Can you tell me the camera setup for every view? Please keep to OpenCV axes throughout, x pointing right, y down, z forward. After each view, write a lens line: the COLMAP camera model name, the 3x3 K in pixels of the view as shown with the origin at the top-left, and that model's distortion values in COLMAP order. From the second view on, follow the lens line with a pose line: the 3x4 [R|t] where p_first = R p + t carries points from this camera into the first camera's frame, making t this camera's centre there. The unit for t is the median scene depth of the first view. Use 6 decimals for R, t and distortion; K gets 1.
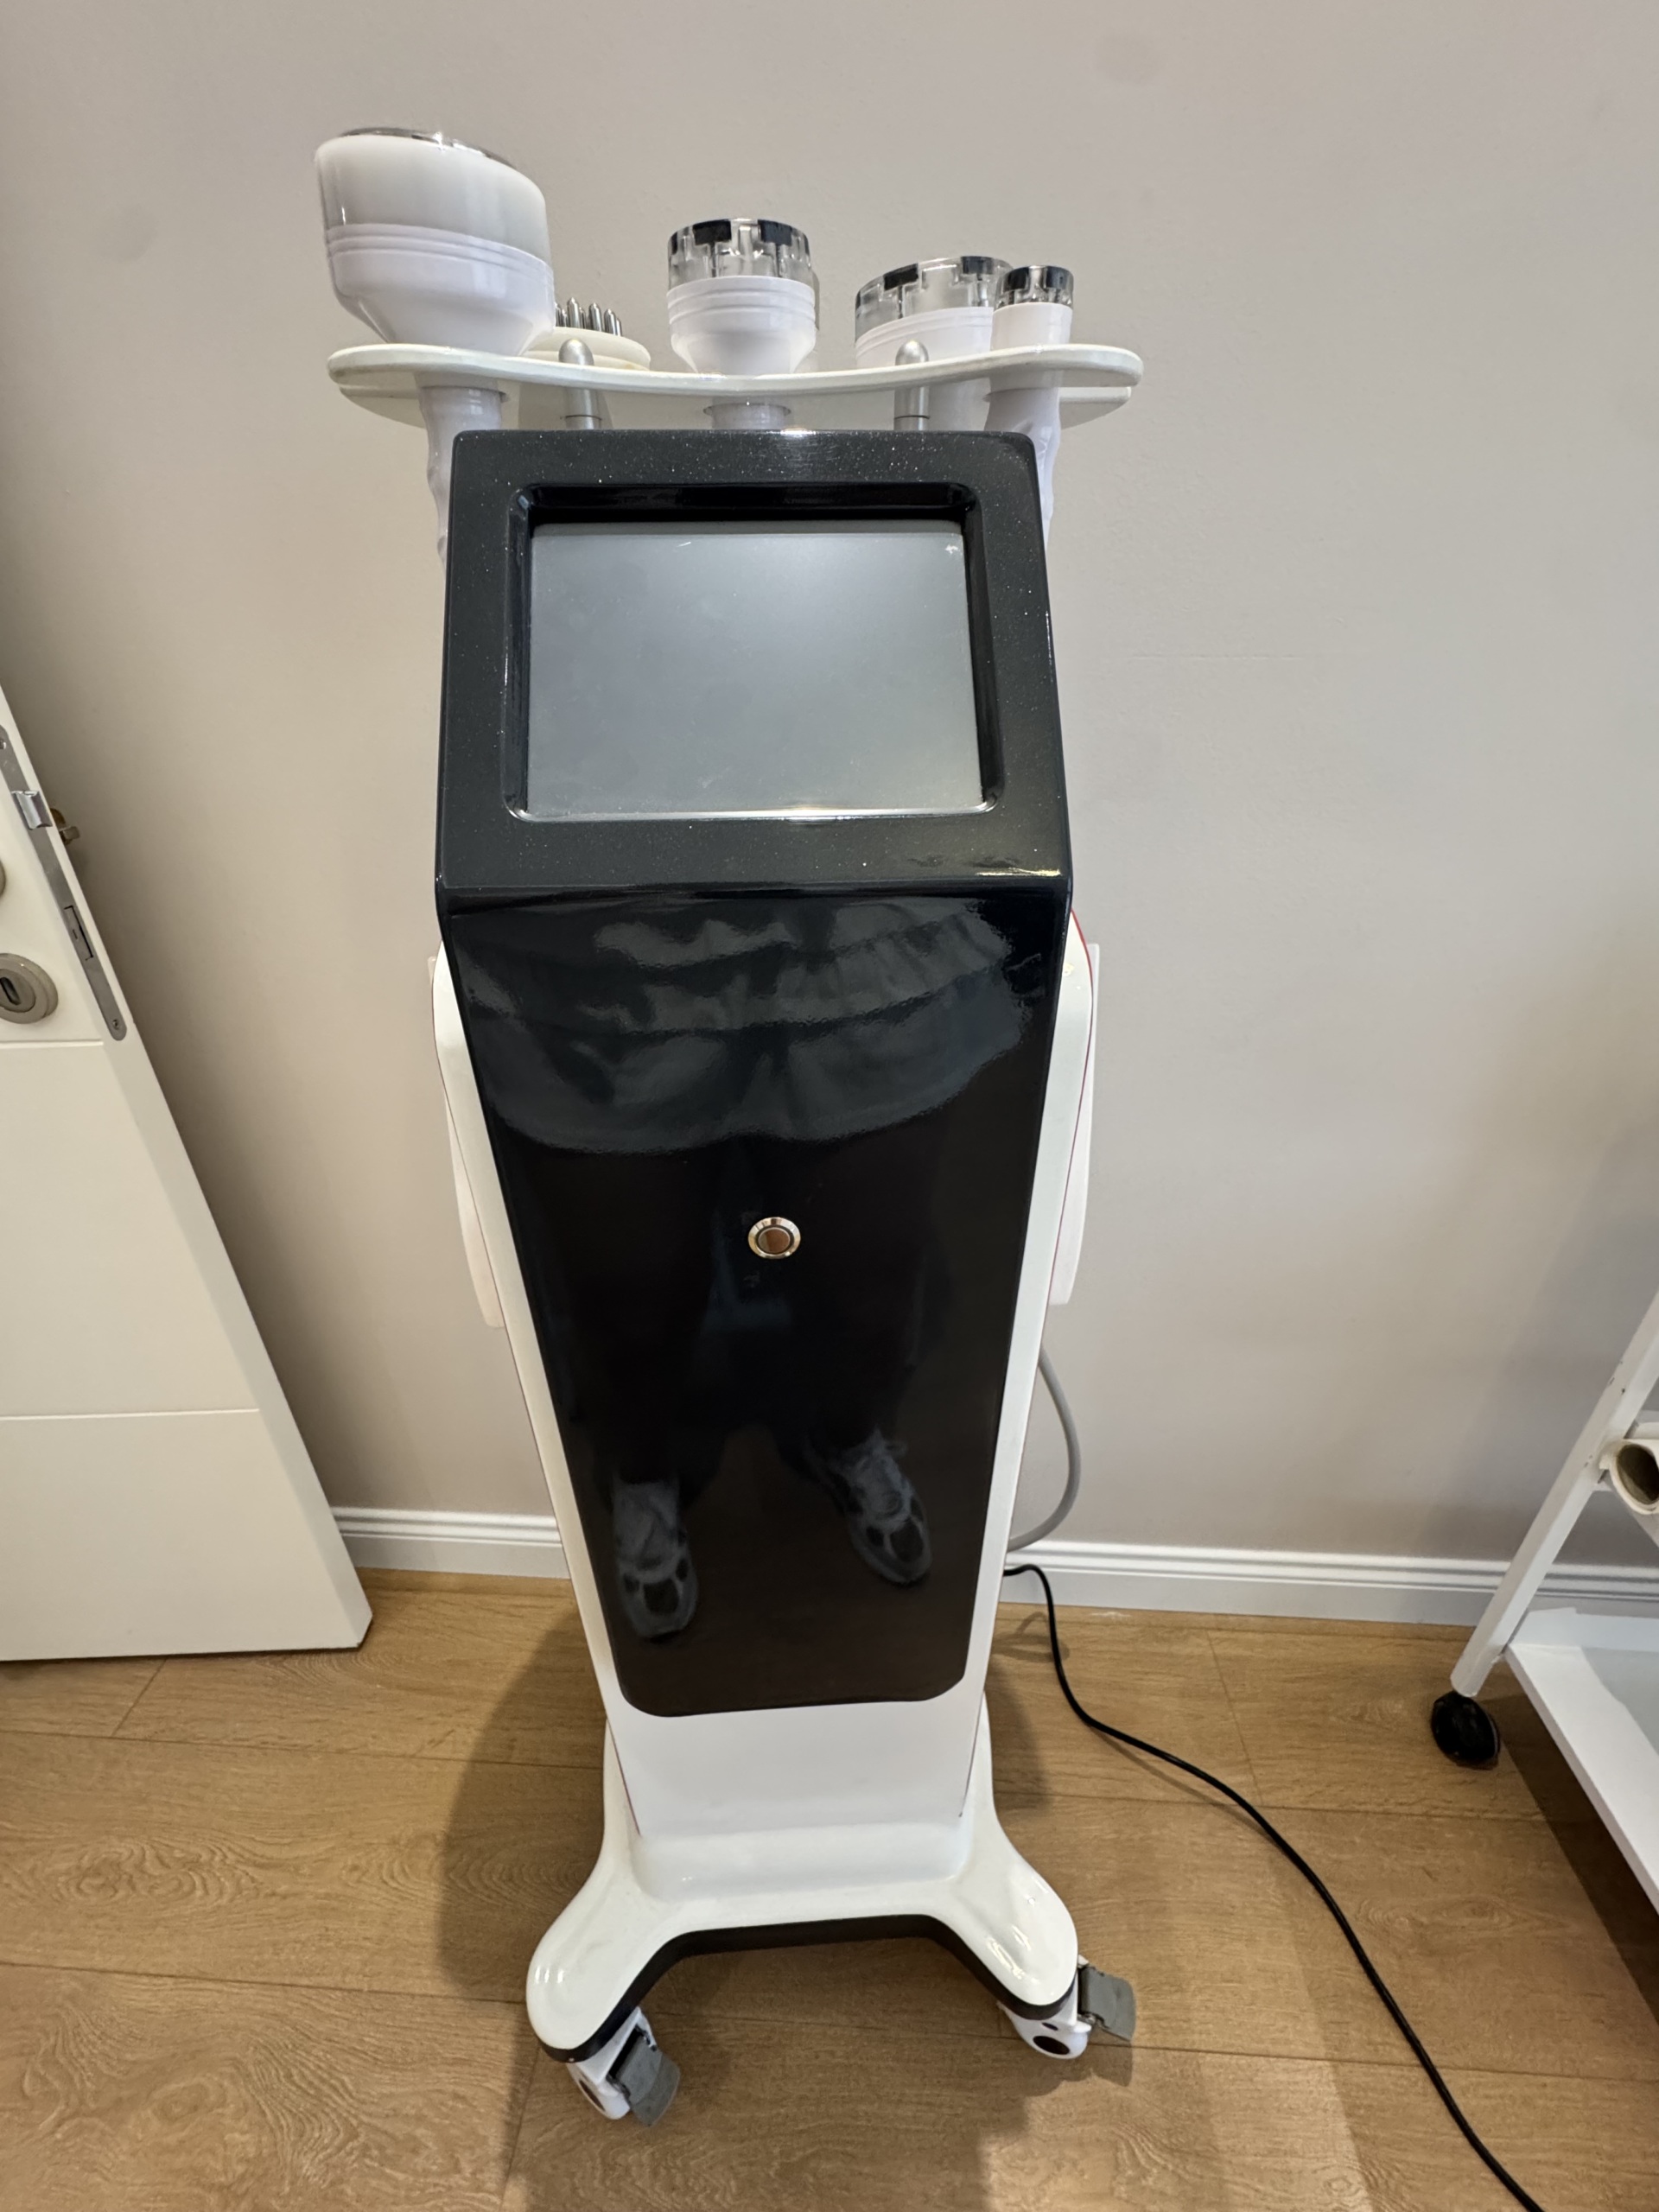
lens RADIAL K [[896.7, 0, 829.3], [0, 896.7, 1106.1], [0, 0, 1]] dist [-0.004793, 0.000778]
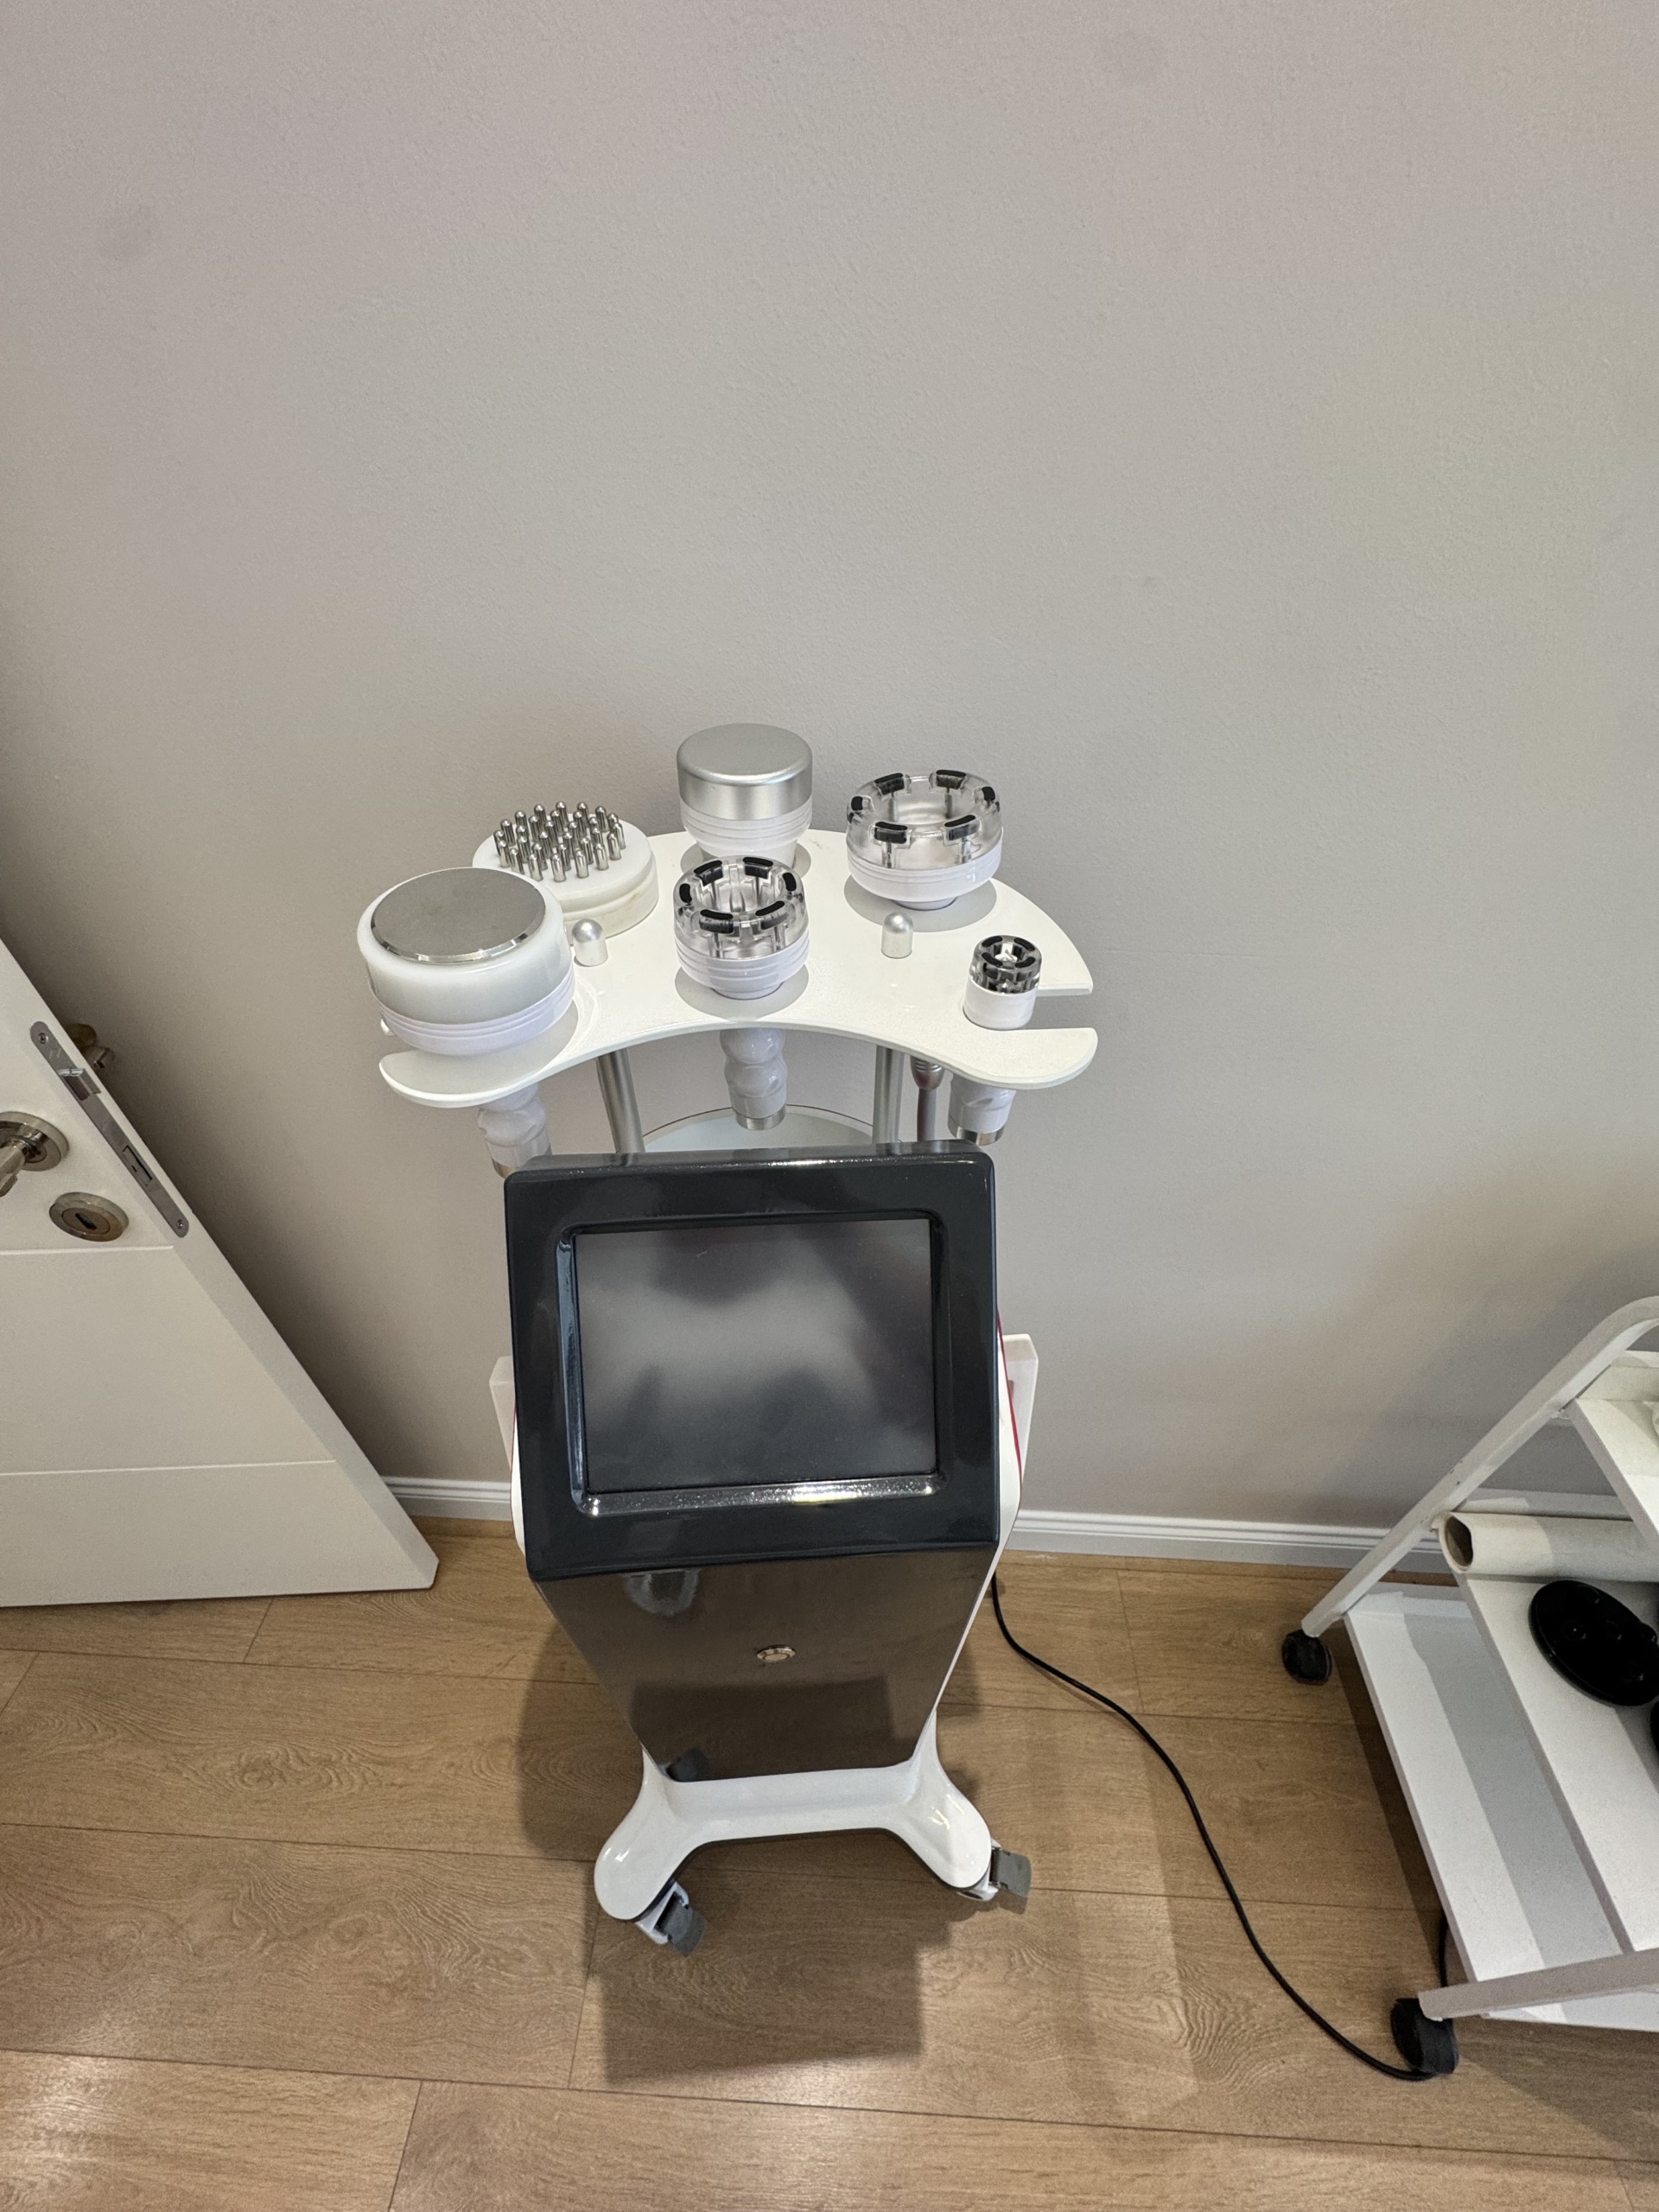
lens RADIAL K [[896.7, 0, 829.0], [0, 896.7, 1103.6], [0, 0, 1]] dist [-0.004793, 0.000778]
pose [[0.999847, 0.005218, 0.016695, -0.002394], [-0.009092, 0.970439, 0.241175, -0.444891], [-0.014943, -0.241290, 0.970338, -0.055330]]
